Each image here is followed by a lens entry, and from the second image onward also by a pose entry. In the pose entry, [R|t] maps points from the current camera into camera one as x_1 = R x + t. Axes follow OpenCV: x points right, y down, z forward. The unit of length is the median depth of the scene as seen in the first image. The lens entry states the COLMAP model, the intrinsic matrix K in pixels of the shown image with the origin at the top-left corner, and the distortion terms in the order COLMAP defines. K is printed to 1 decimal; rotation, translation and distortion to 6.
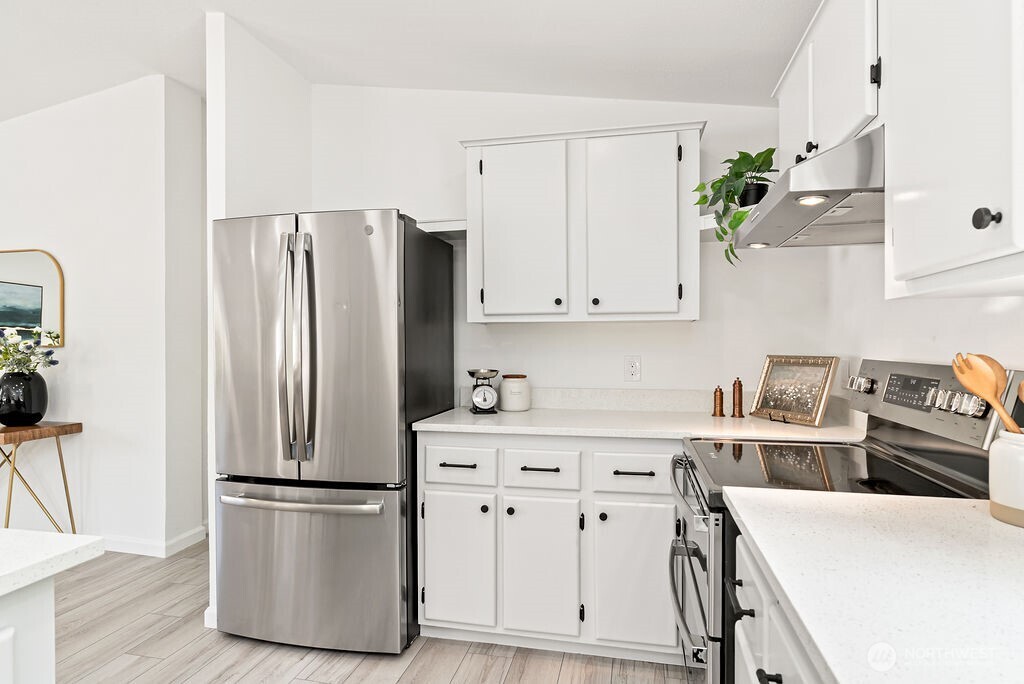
lens RADIAL K [[562.3, 0, 508.6], [0, 562.3, 346.0], [0, 0, 1]] dist [-0.007908, 0.001005]
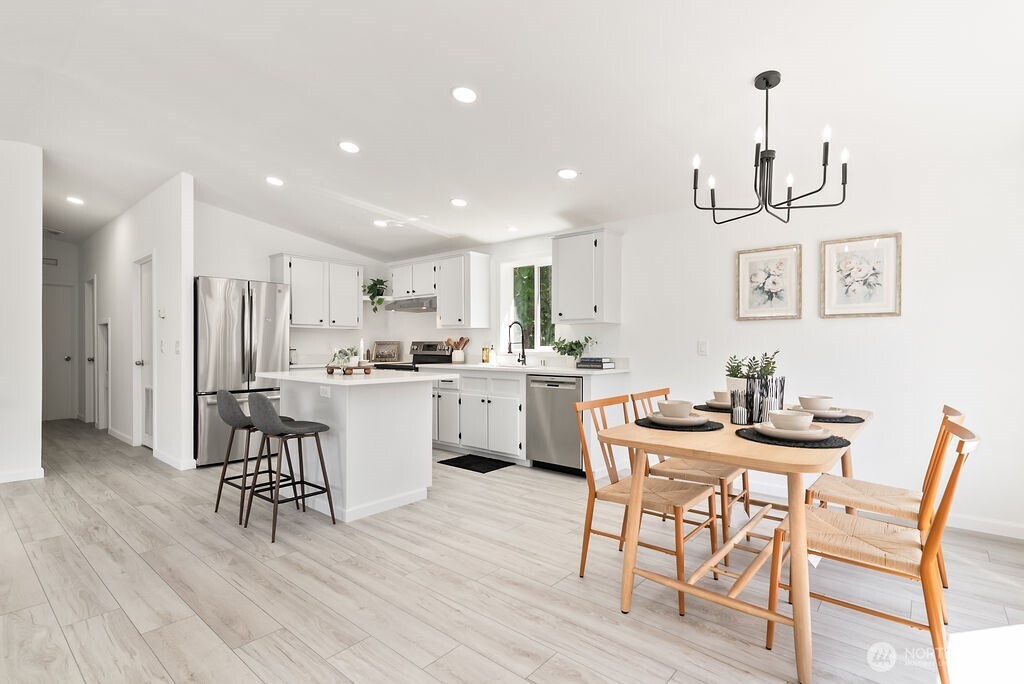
lens RADIAL K [[491.9, 0, 511.3], [0, 491.9, 346.7], [0, 0, 1]] dist [0.004382, -0.001938]
pose [[0.463229, 0.002542, 0.886235, -1.687232], [-0.000060, 0.999996, -0.002837, 0.056224], [-0.886239, 0.001260, 0.463227, -0.970905]]
